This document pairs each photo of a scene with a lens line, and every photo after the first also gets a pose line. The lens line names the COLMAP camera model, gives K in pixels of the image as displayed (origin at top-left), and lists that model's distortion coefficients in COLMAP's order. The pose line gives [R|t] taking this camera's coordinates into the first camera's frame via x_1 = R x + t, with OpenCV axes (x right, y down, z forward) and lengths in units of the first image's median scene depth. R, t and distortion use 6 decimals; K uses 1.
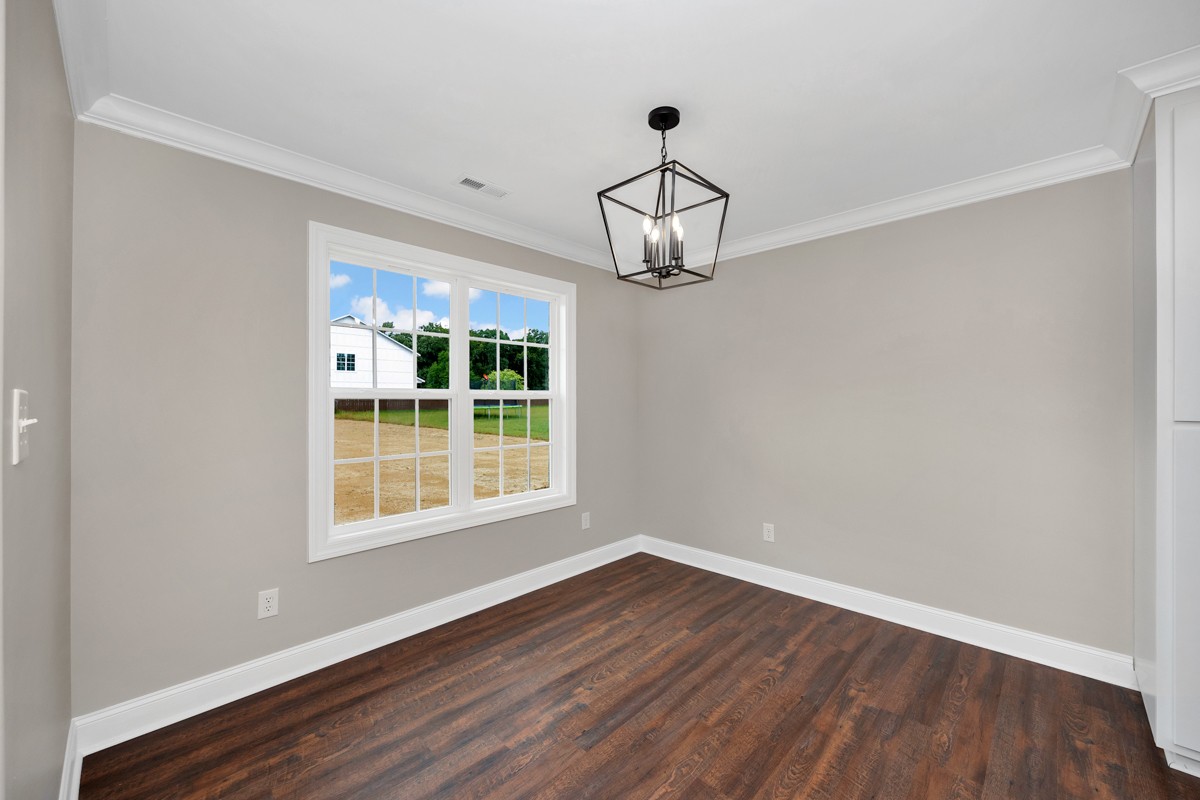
lens RADIAL K [[461.8, 0, 600.0], [0, 461.8, 400.0], [0, 0, 1]] dist [-0.002770, -0.000048]
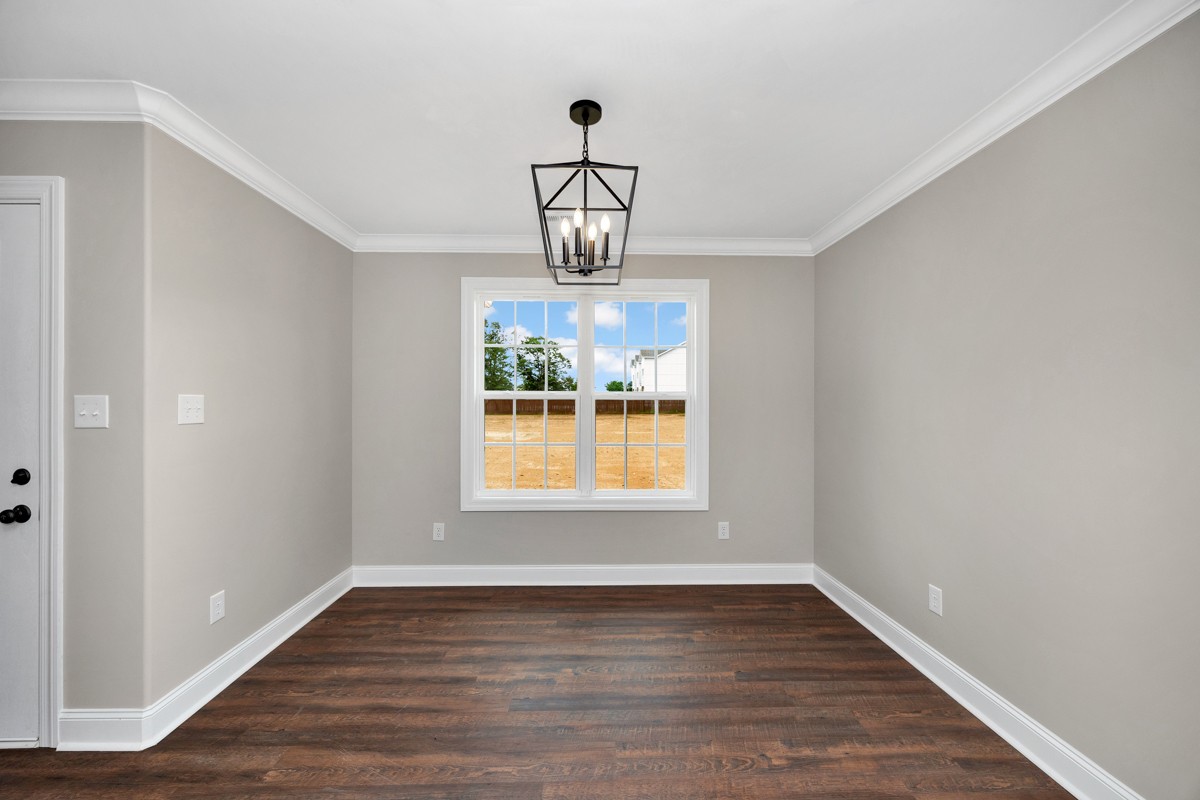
lens RADIAL K [[463.1, 0, 626.0], [0, 463.1, 400.3], [0, 0, 1]] dist [-0.002639, -0.000070]
pose [[0.717871, 0.001351, -0.696175, 0.655147], [-0.003515, 0.999992, -0.001683, 0.001593], [0.696167, 0.003655, 0.717870, 0.261121]]
